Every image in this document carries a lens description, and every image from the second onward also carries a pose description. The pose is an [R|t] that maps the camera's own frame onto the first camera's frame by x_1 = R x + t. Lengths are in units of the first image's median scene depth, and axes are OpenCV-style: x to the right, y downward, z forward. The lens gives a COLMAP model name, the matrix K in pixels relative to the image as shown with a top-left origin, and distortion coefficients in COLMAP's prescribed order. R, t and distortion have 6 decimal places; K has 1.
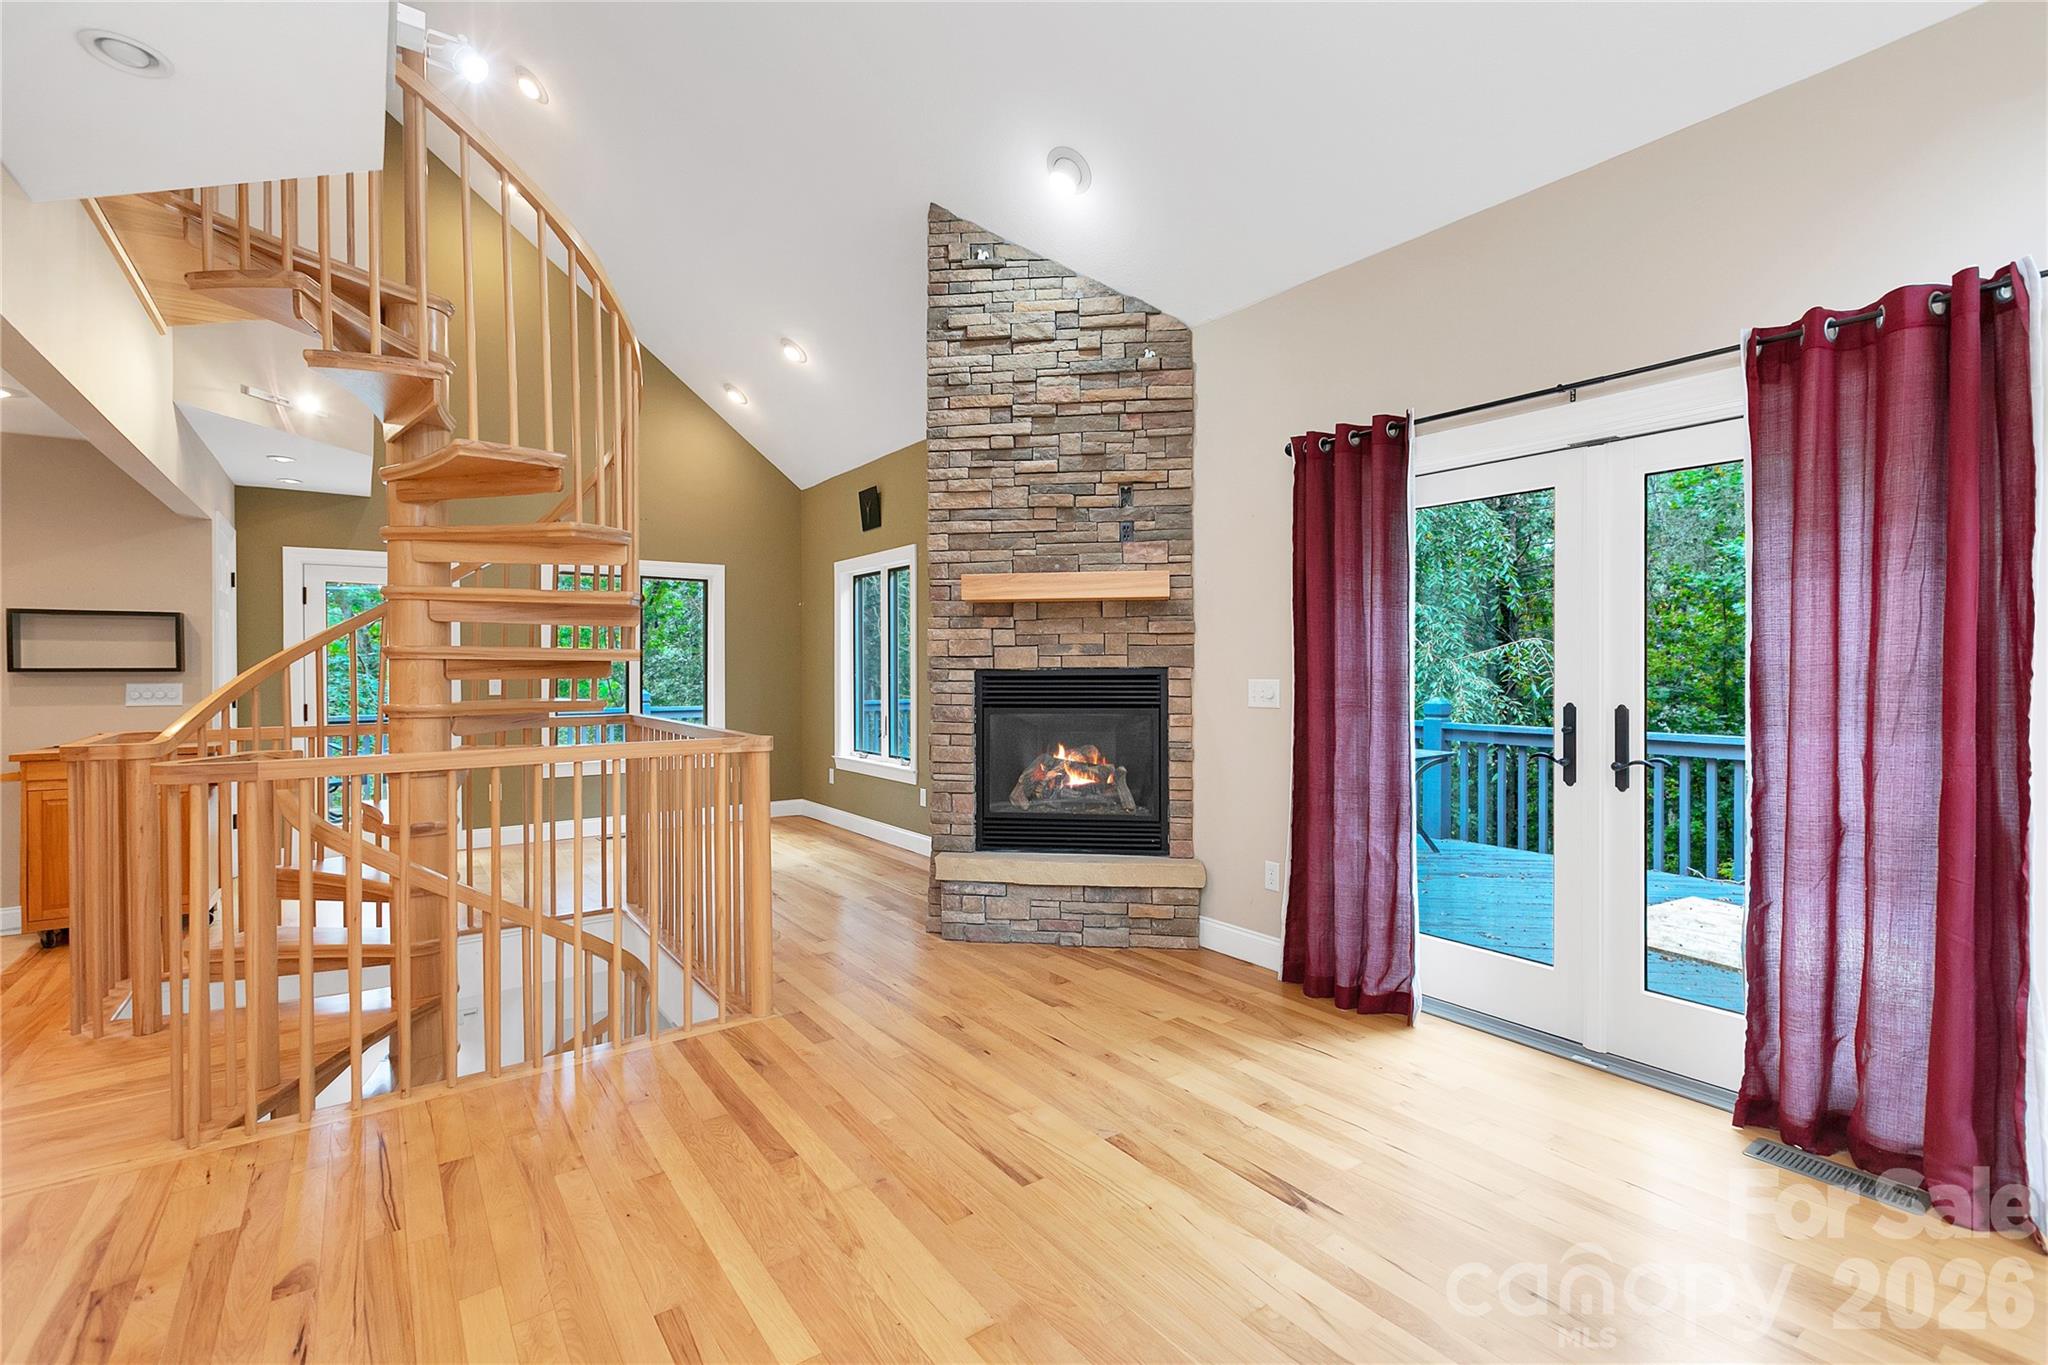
lens RADIAL K [[870.9, 0, 1013.2], [0, 870.9, 680.9], [0, 0, 1]] dist [0.003741, -0.000294]
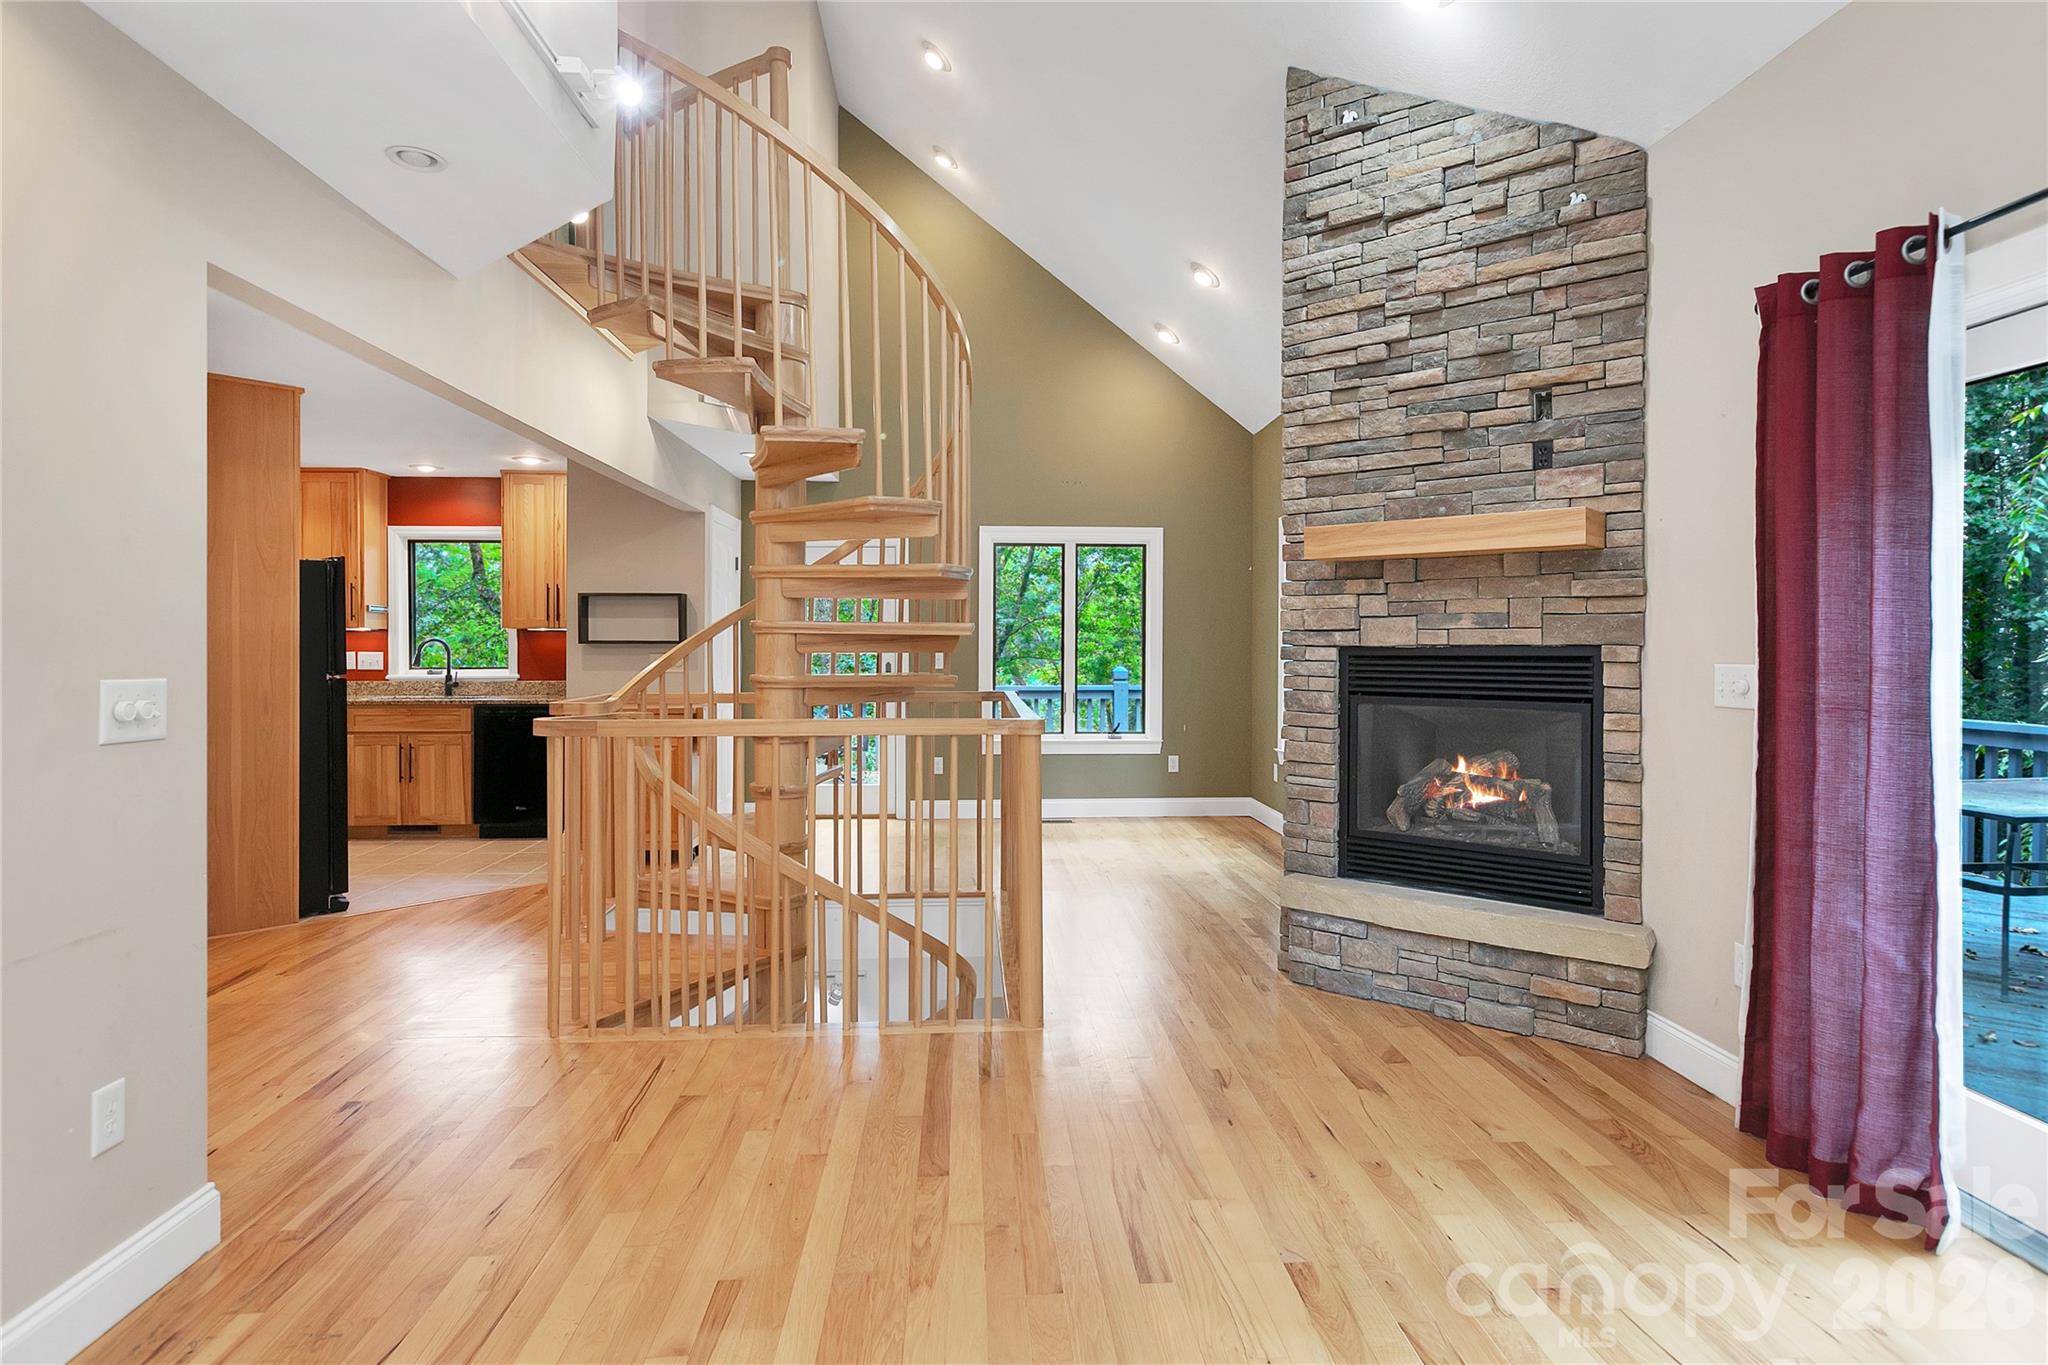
lens RADIAL K [[1021.4, 0, 1005.1], [0, 1021.4, 664.0], [0, 0, 1]] dist [0.001302, -0.000508]
pose [[0.861904, 0.015072, -0.506848, 0.178889], [-0.012421, 0.999886, 0.008612, -0.001811], [0.506920, -0.001127, 0.861992, 0.055622]]
